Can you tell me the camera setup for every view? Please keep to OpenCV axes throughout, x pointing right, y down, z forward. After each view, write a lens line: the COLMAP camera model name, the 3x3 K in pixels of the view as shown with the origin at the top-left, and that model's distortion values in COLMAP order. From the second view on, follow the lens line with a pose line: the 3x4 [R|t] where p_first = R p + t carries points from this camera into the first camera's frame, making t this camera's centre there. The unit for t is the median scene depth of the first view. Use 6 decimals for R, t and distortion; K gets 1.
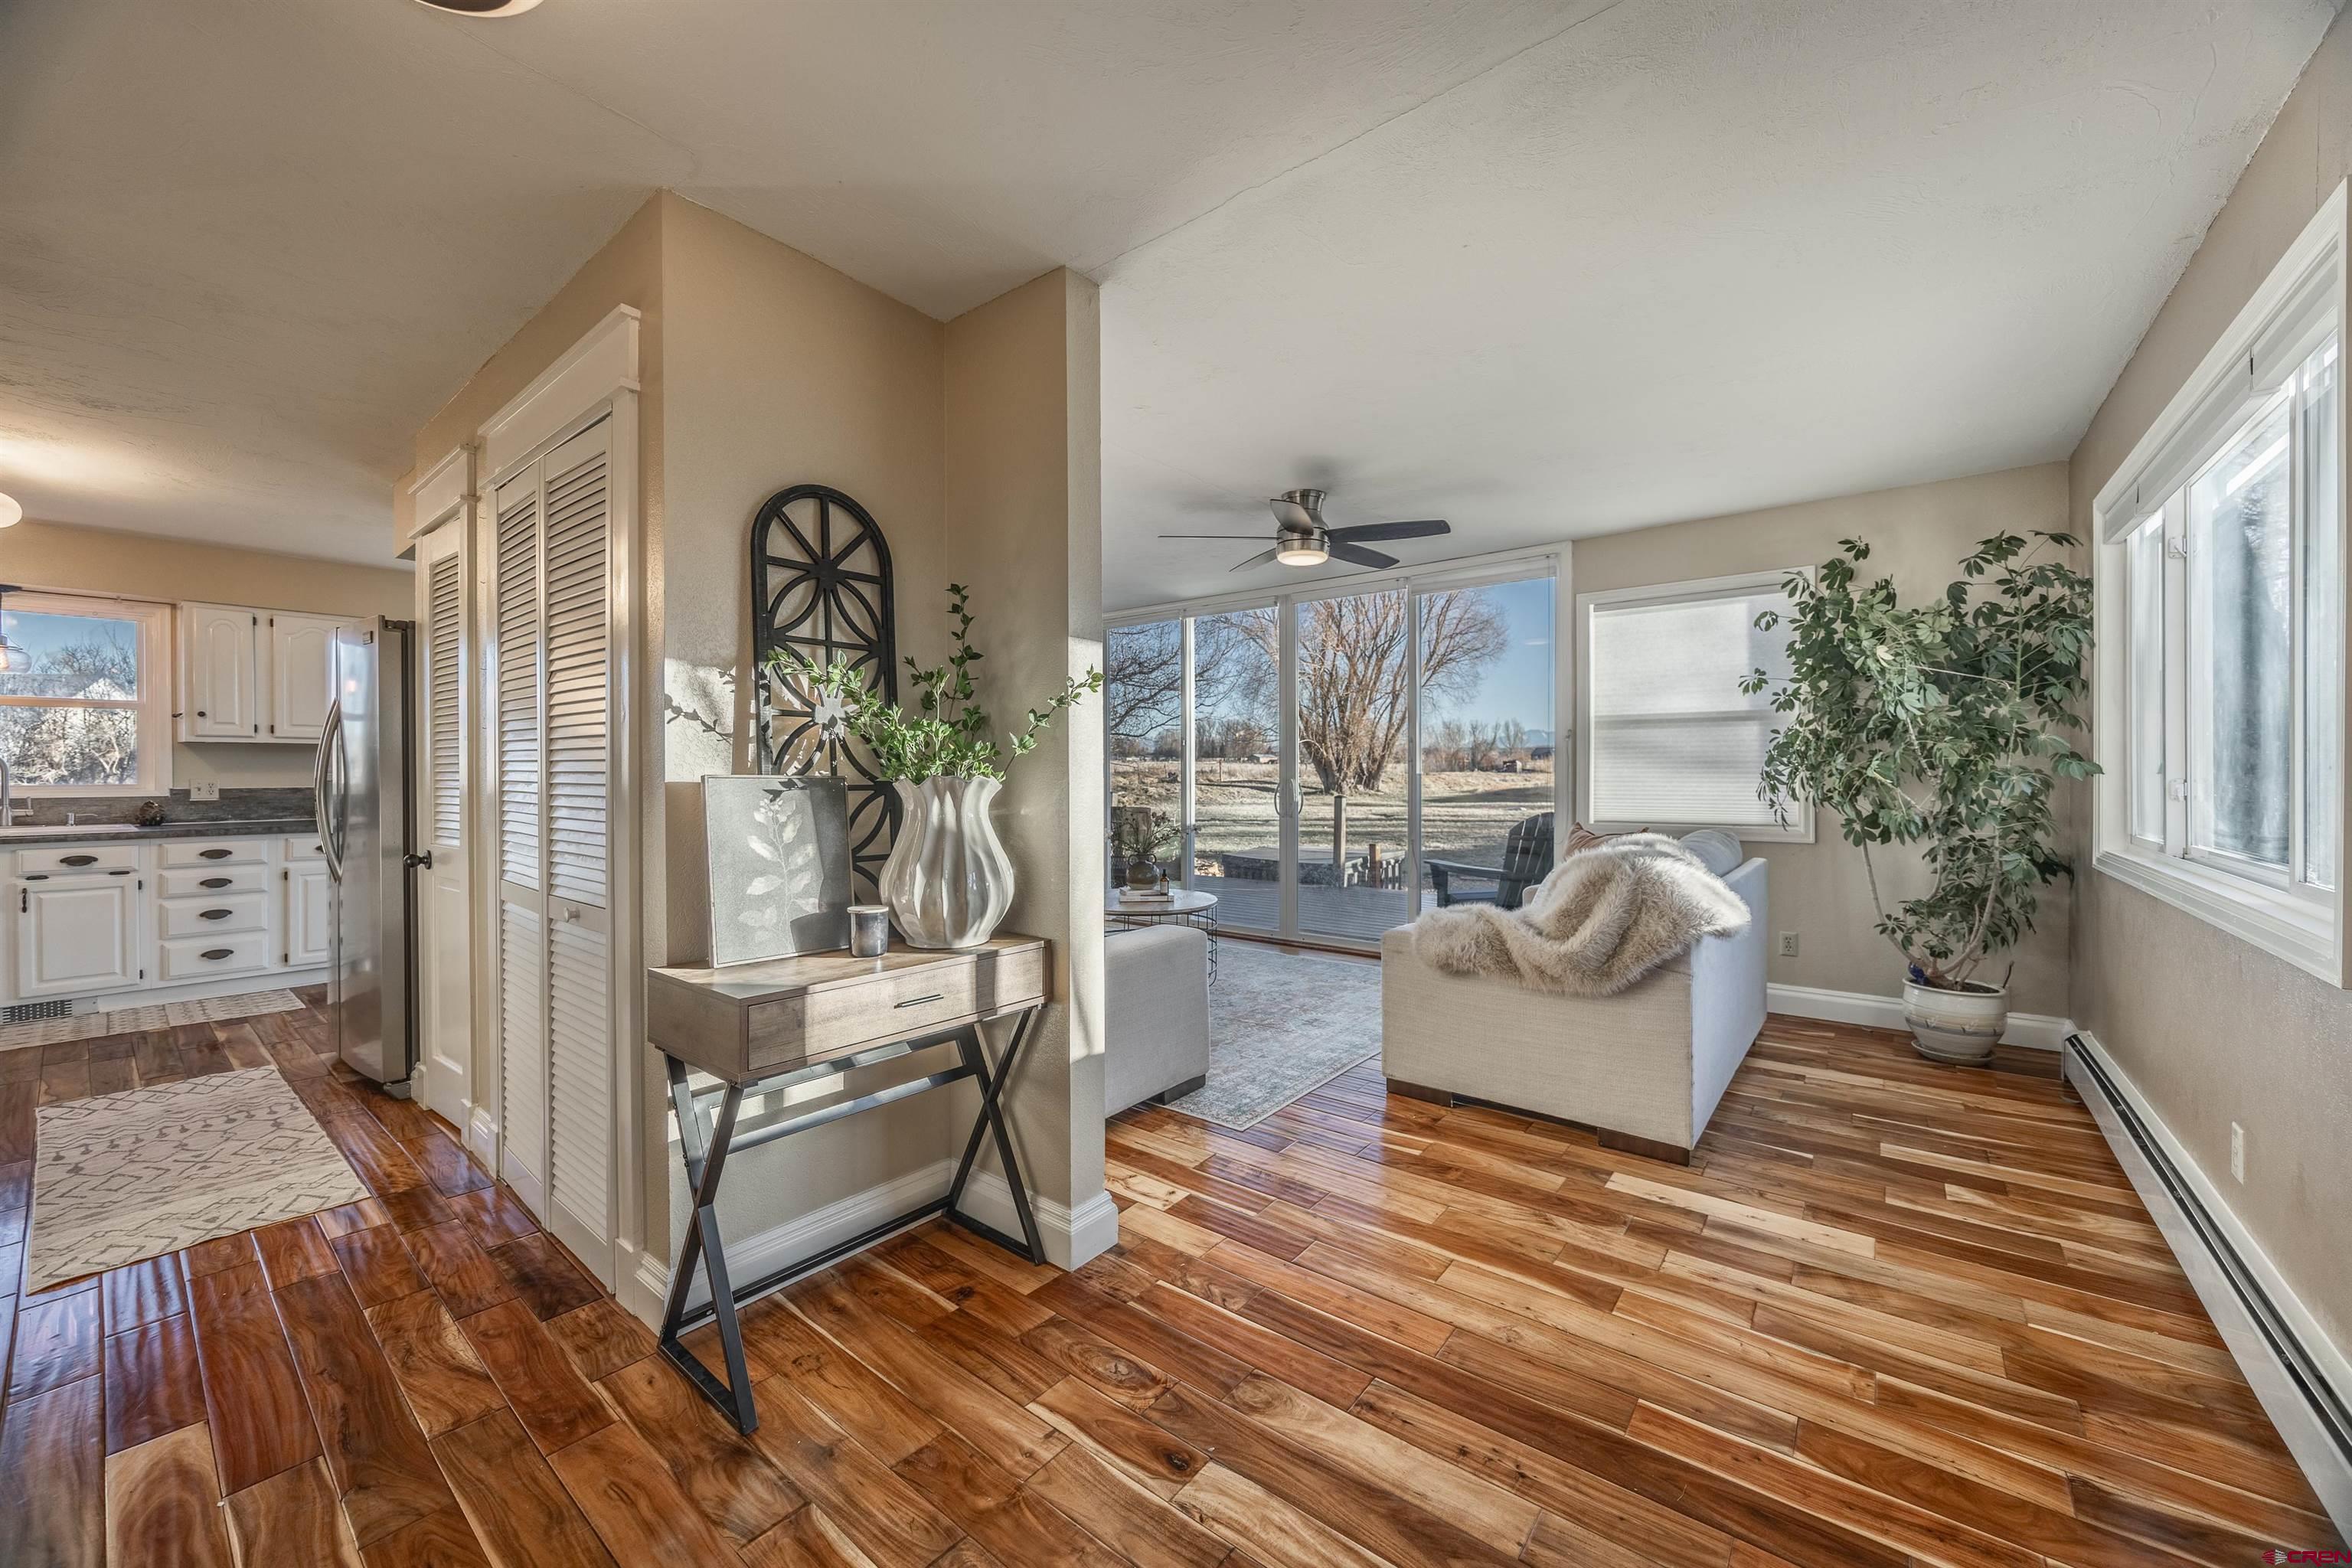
lens RADIAL K [[895.6, 0, 1167.6], [0, 895.6, 779.8], [0, 0, 1]] dist [-0.002874, -0.000037]
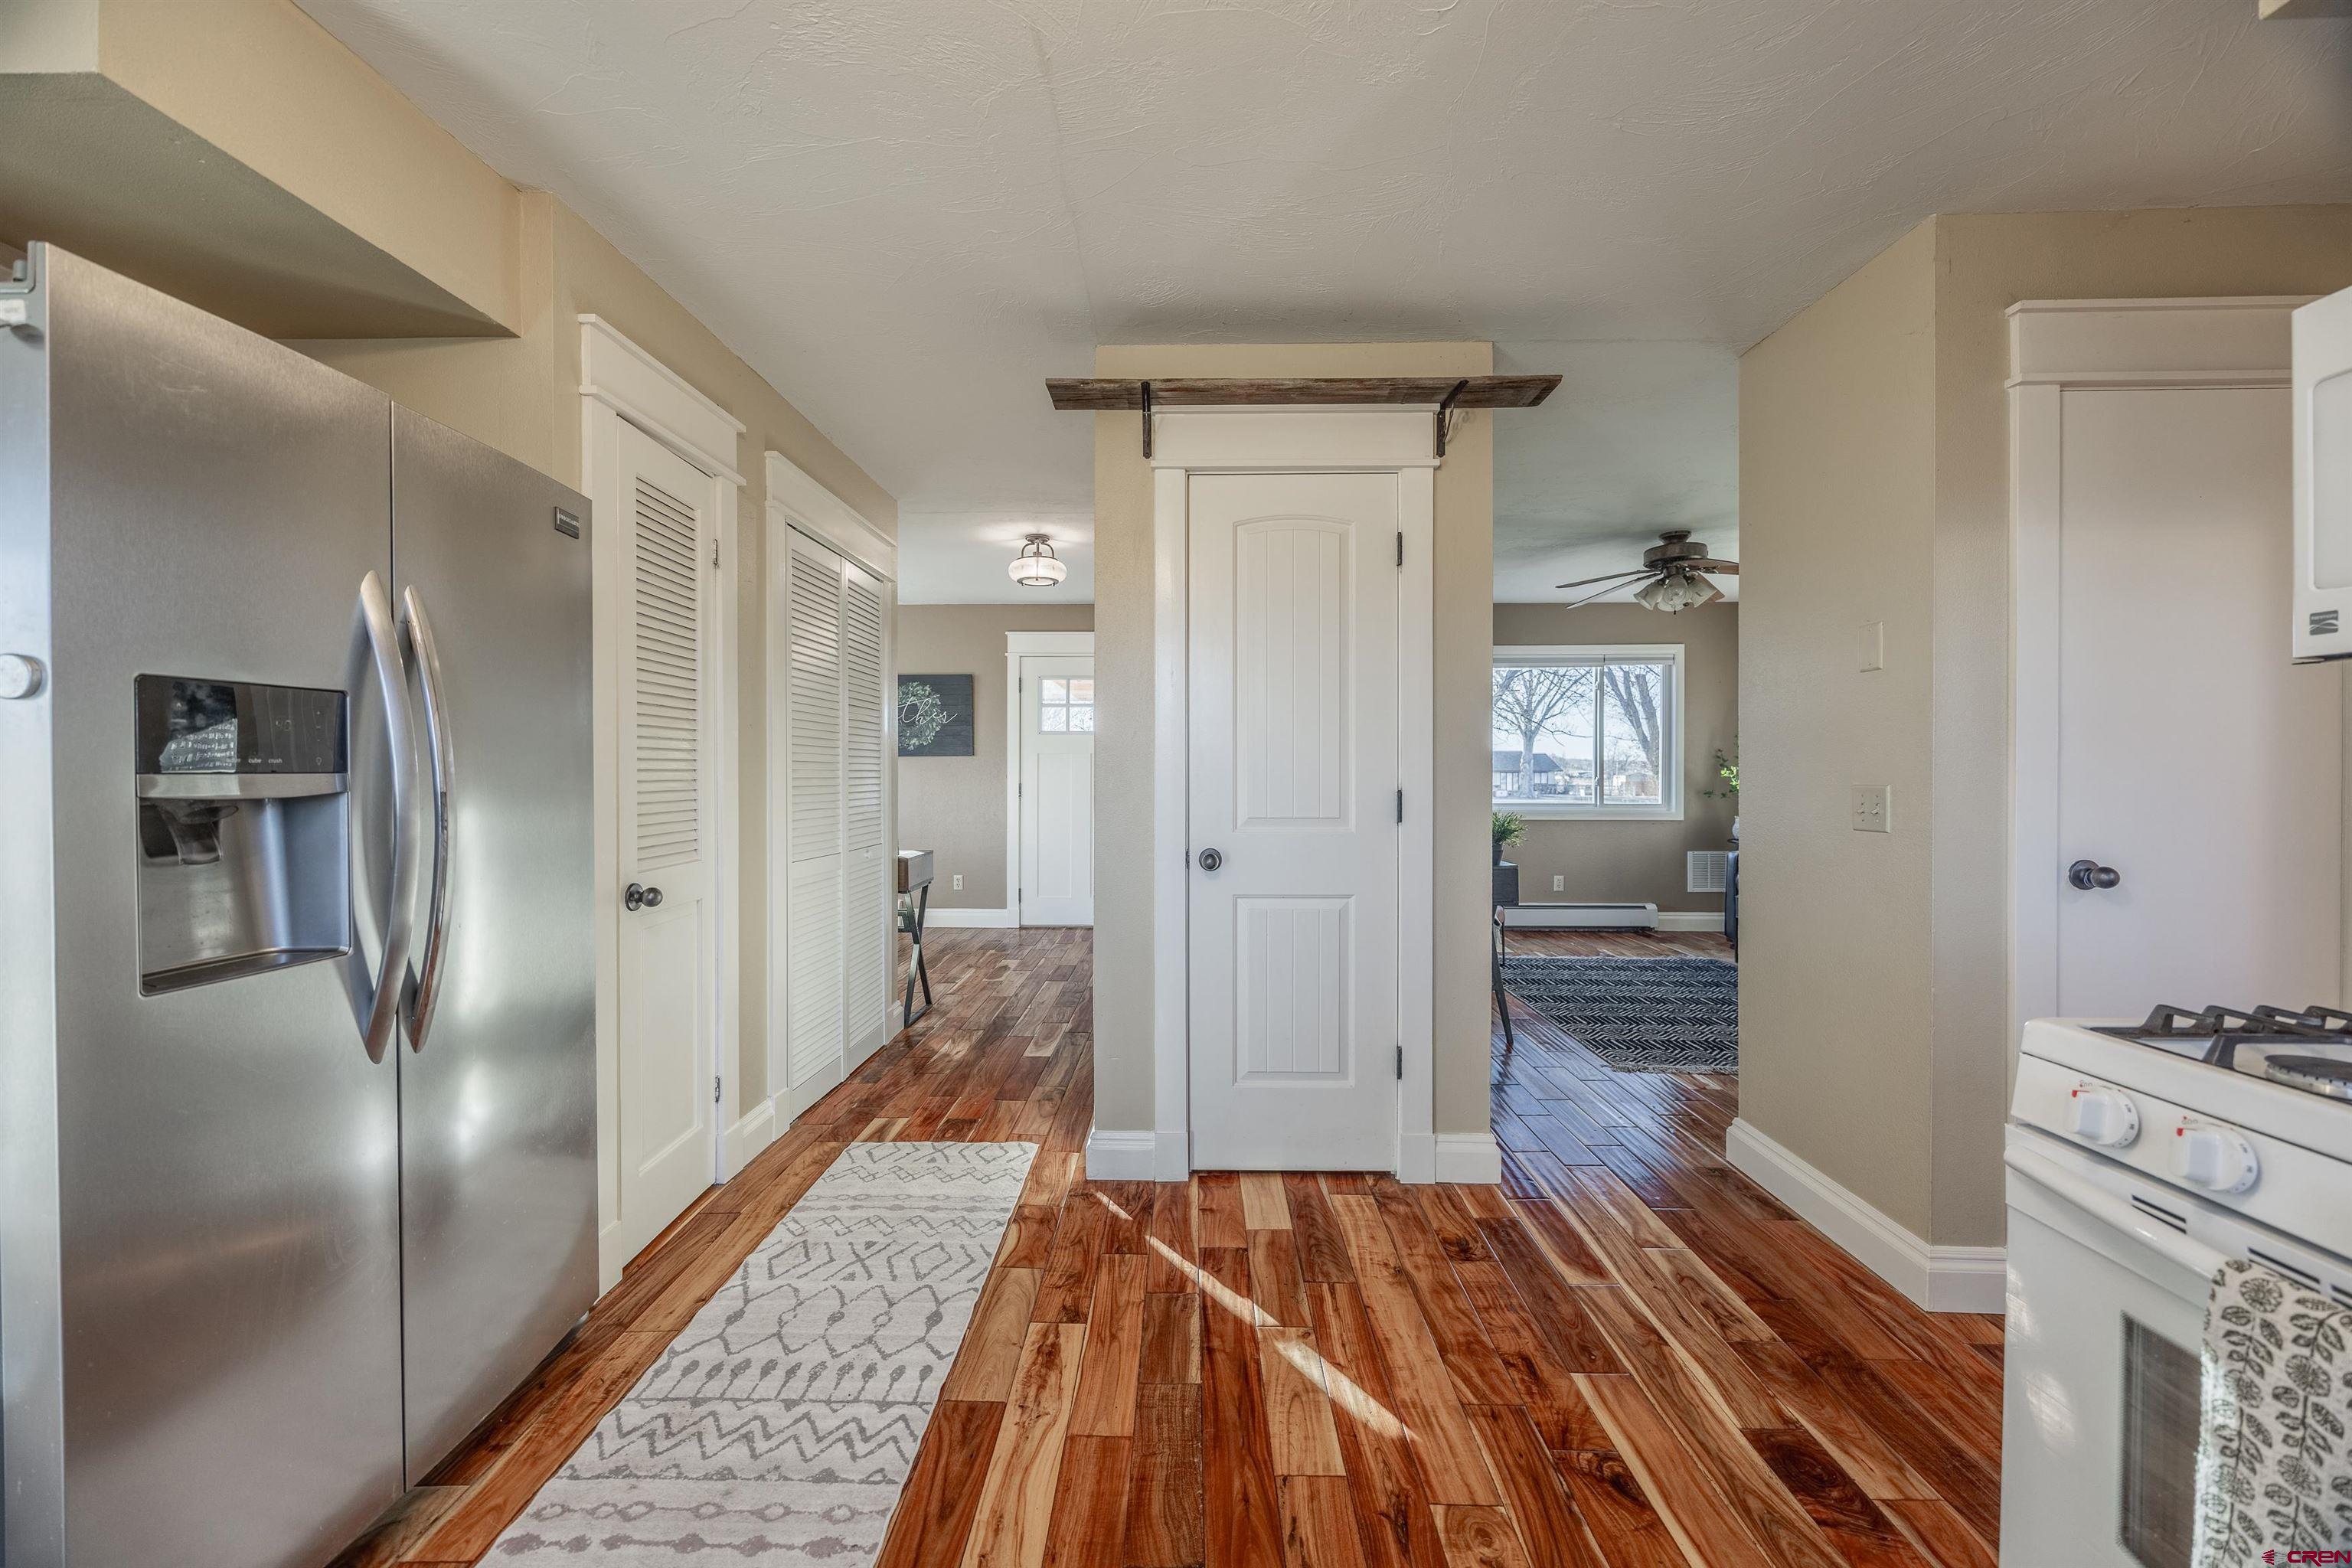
lens RADIAL K [[895.6, 0, 1168.4], [0, 895.6, 772.3], [0, 0, 1]] dist [-0.002874, -0.000037]
pose [[-0.609578, -0.000237, 0.792726, -1.202565], [0.011331, 0.999895, 0.009011, -0.007506], [-0.792645, 0.014475, -0.609511, 0.805790]]
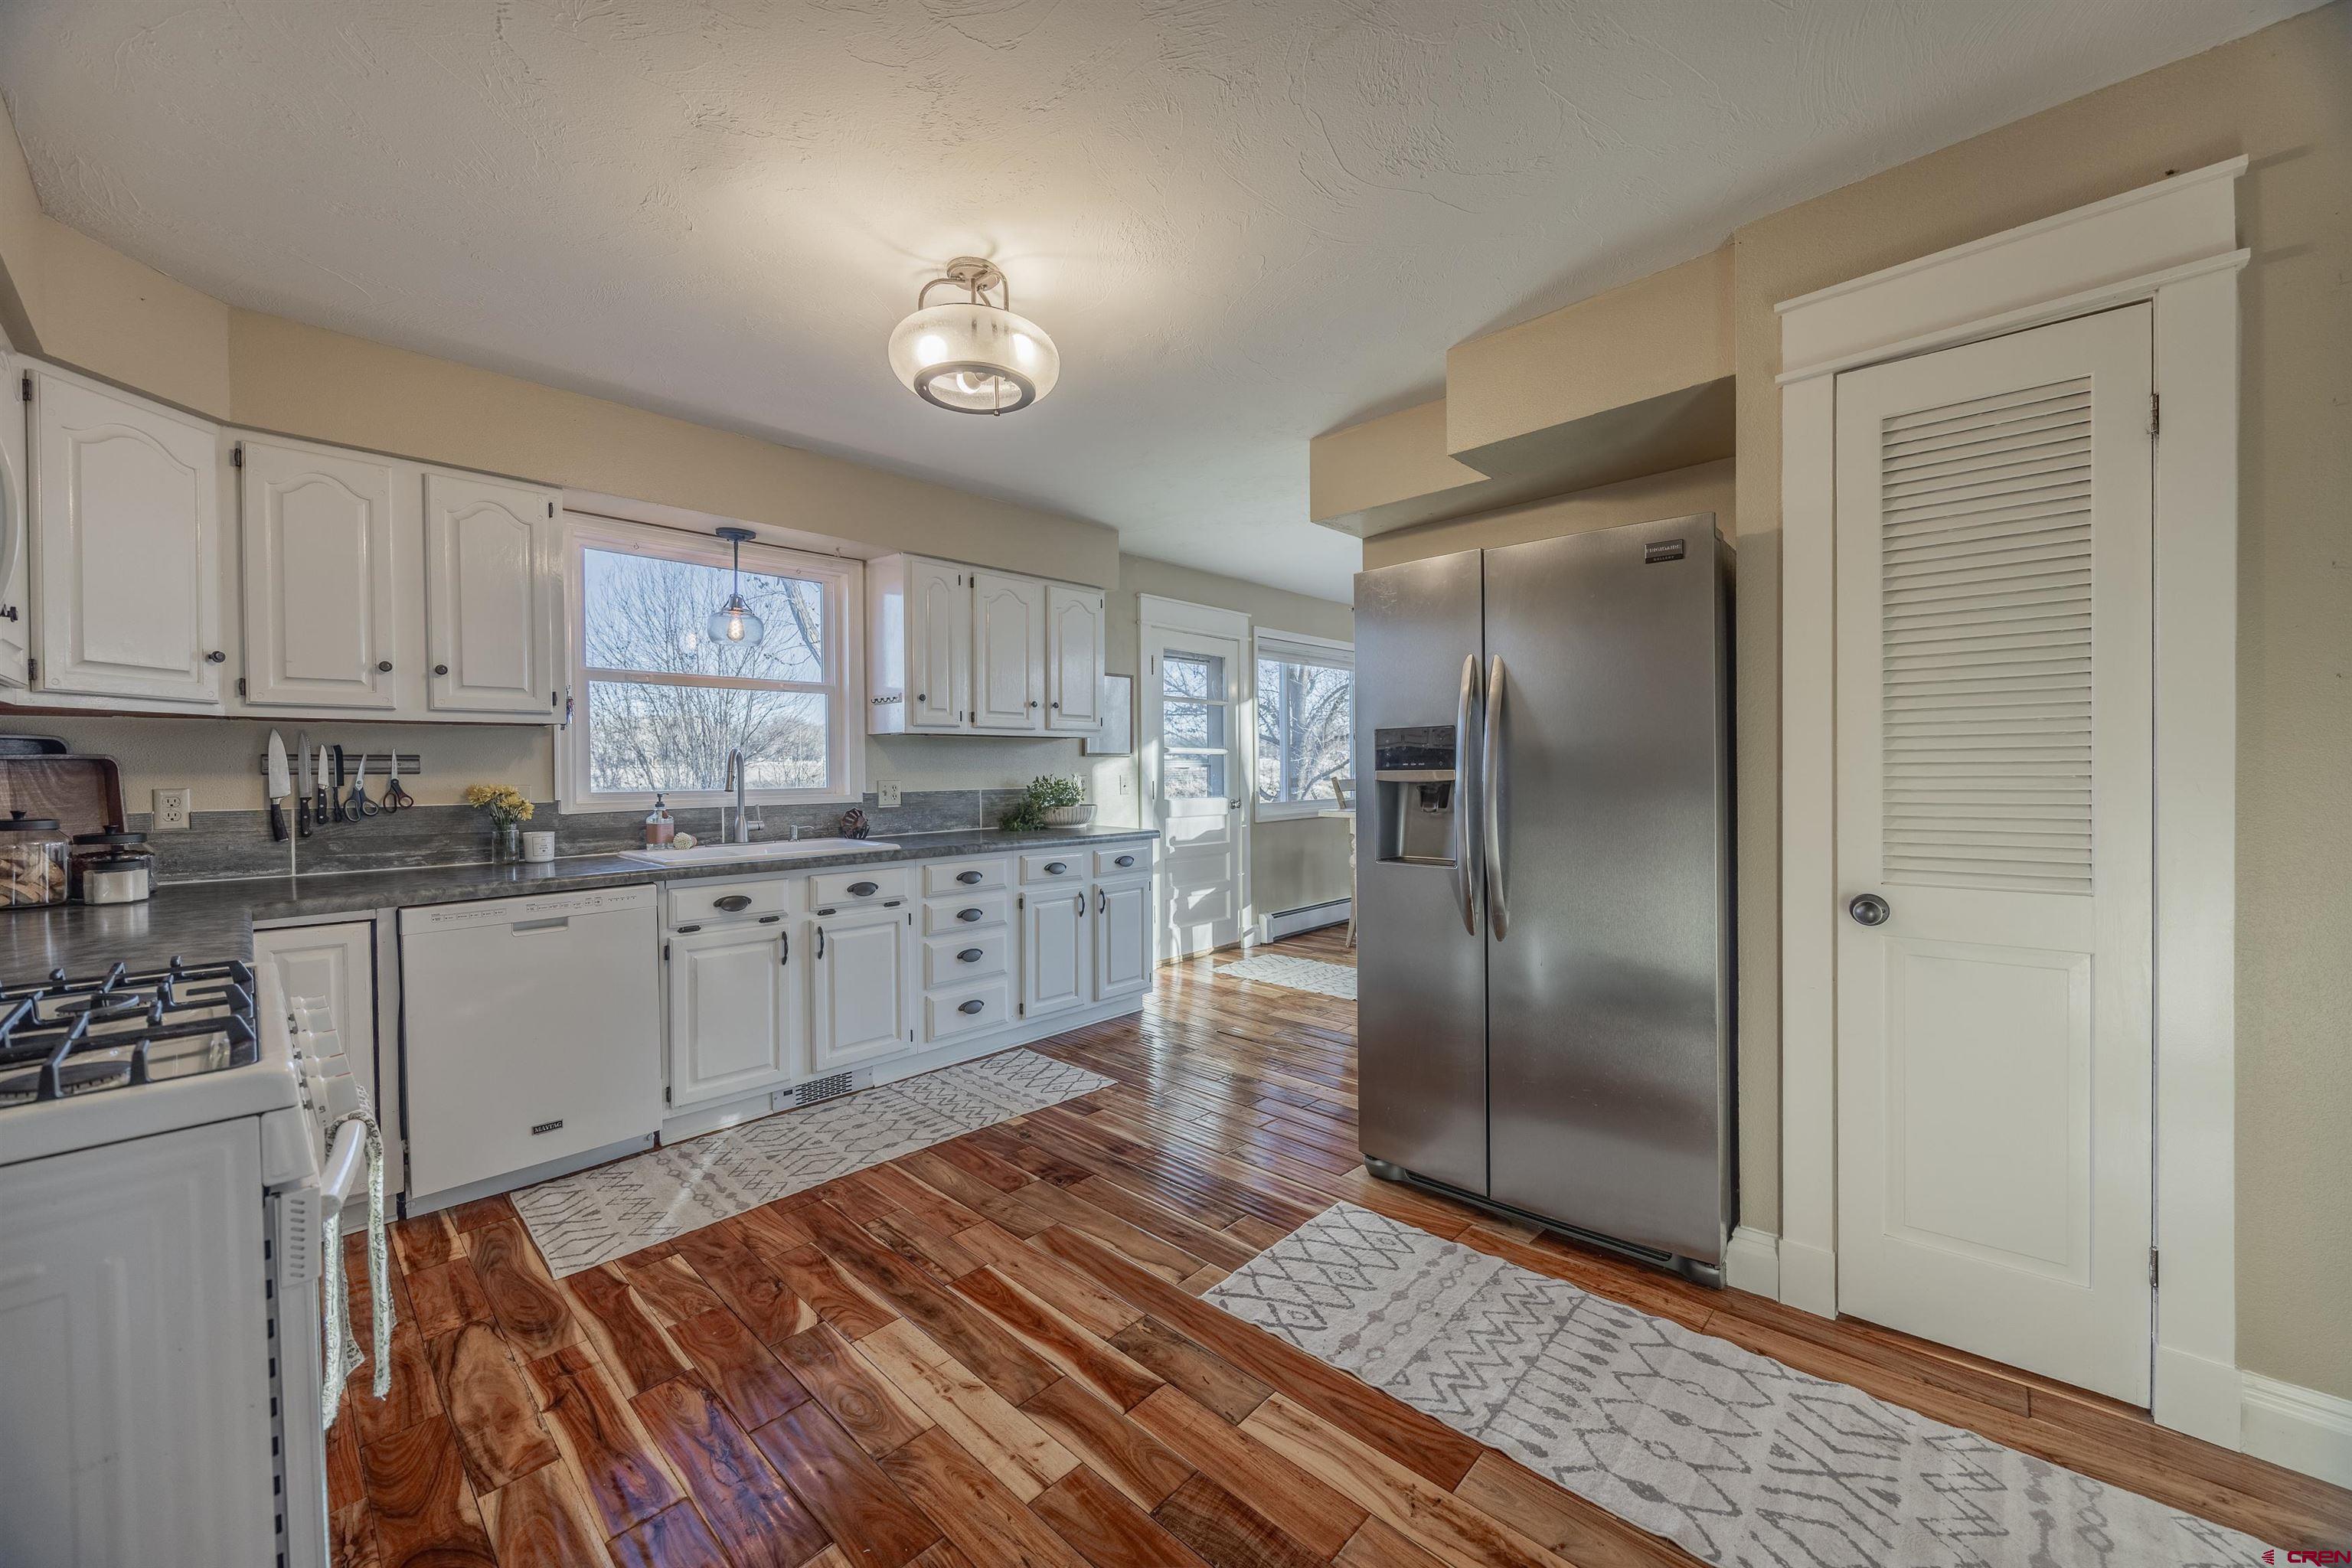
lens RADIAL K [[895.6, 0, 1168.3], [0, 895.6, 776.5], [0, 0, 1]] dist [-0.002874, -0.000037]
pose [[0.996901, -0.006171, -0.078418, -0.923370], [0.006204, 0.999981, 0.000179, -0.003627], [0.078415, -0.000665, 0.996921, 0.266906]]
